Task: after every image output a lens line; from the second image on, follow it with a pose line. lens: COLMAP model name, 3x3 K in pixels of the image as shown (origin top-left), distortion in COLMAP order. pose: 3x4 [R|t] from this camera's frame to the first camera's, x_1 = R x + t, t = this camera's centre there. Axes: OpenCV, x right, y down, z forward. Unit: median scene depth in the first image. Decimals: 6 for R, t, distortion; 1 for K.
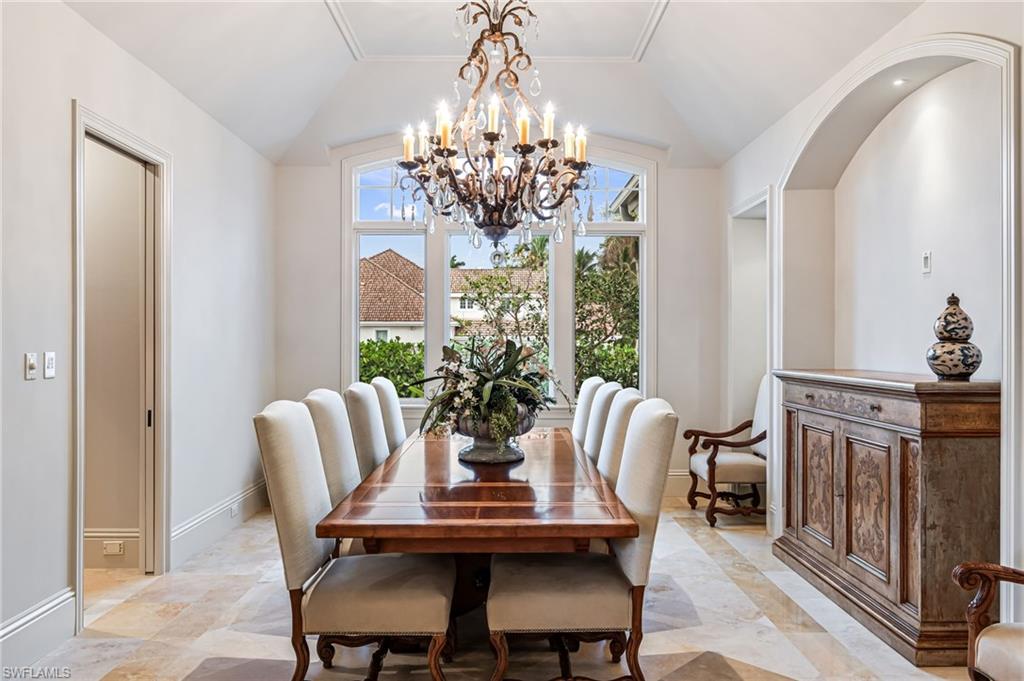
lens RADIAL K [[403.4, 0, 513.9], [0, 403.4, 338.9], [0, 0, 1]] dist [0.001369, -0.002156]
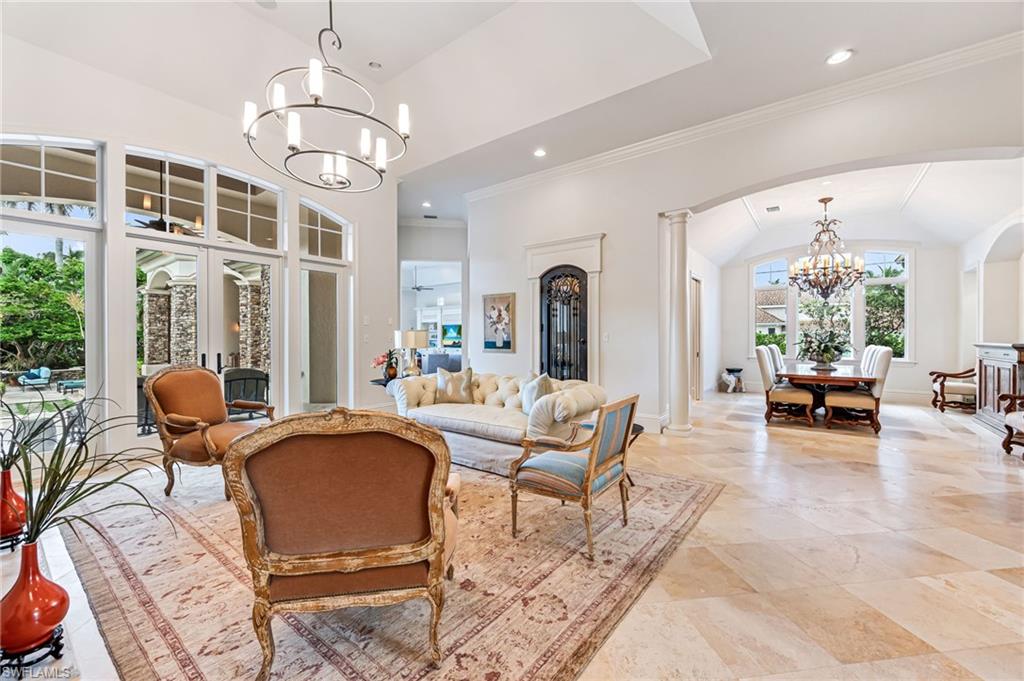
lens RADIAL K [[403.4, 0, 512.3], [0, 403.4, 338.0], [0, 0, 1]] dist [0.001369, -0.002156]
pose [[0.797387, 0.001979, -0.603465, -0.093460], [-0.000958, 0.999998, 0.002013, 0.054661], [0.603468, -0.001027, 0.797387, -2.907944]]
